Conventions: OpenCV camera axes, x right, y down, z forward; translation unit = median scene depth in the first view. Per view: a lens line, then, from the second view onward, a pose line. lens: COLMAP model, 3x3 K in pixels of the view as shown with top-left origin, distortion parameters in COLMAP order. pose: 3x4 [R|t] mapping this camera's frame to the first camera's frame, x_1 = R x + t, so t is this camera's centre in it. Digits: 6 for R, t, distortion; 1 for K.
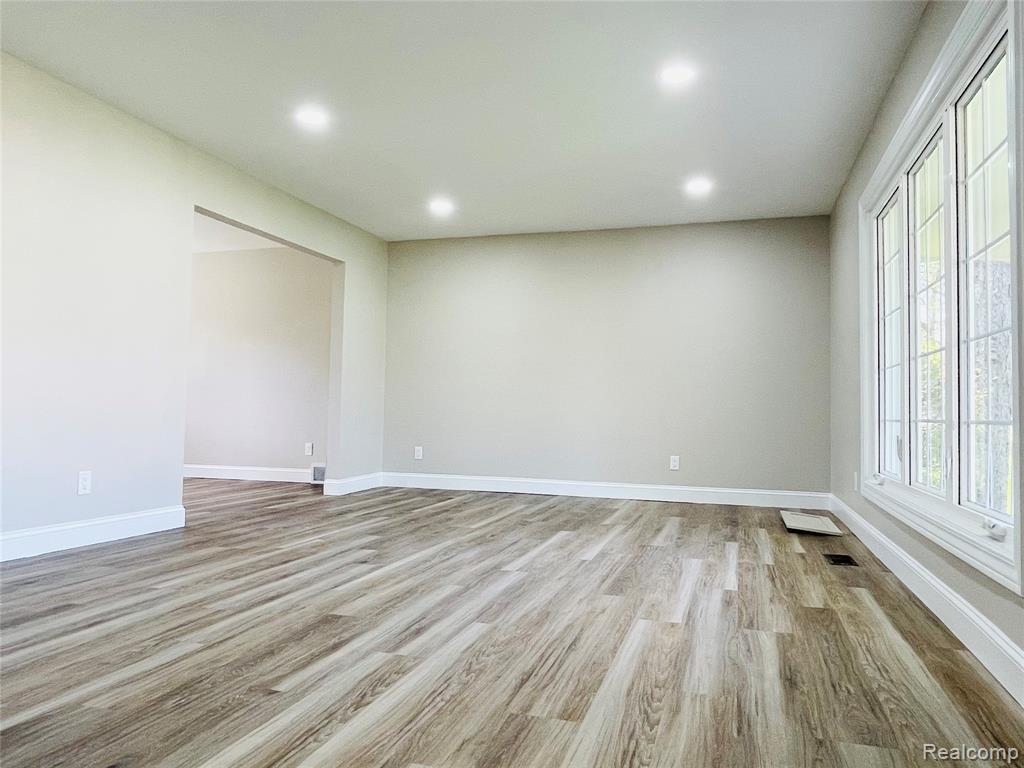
lens RADIAL K [[704.0, 0, 510.3], [0, 704.0, 385.6], [0, 0, 1]] dist [0.000999, -0.008079]
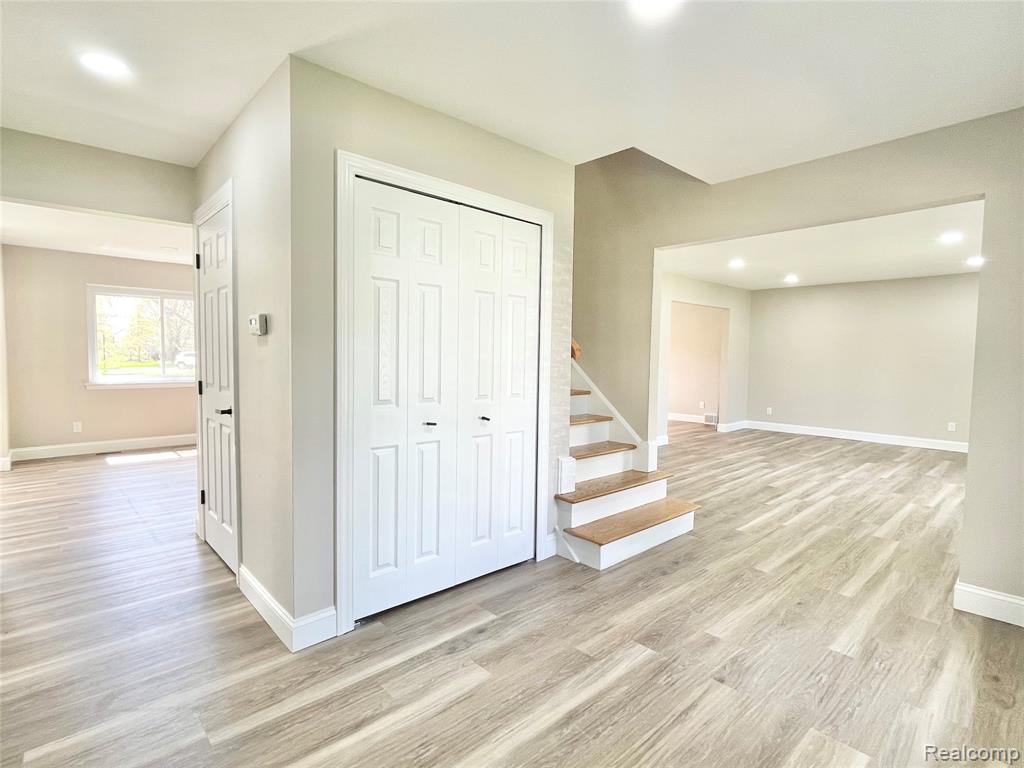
lens RADIAL K [[521.8, 0, 511.9], [0, 521.8, 385.8], [0, 0, 1]] dist [0.002280, 0.000655]
pose [[0.873728, 0.026531, -0.485691, -0.134416], [0.019750, 0.995753, 0.089923, -0.226497], [0.486013, -0.088161, 0.869493, -1.050462]]
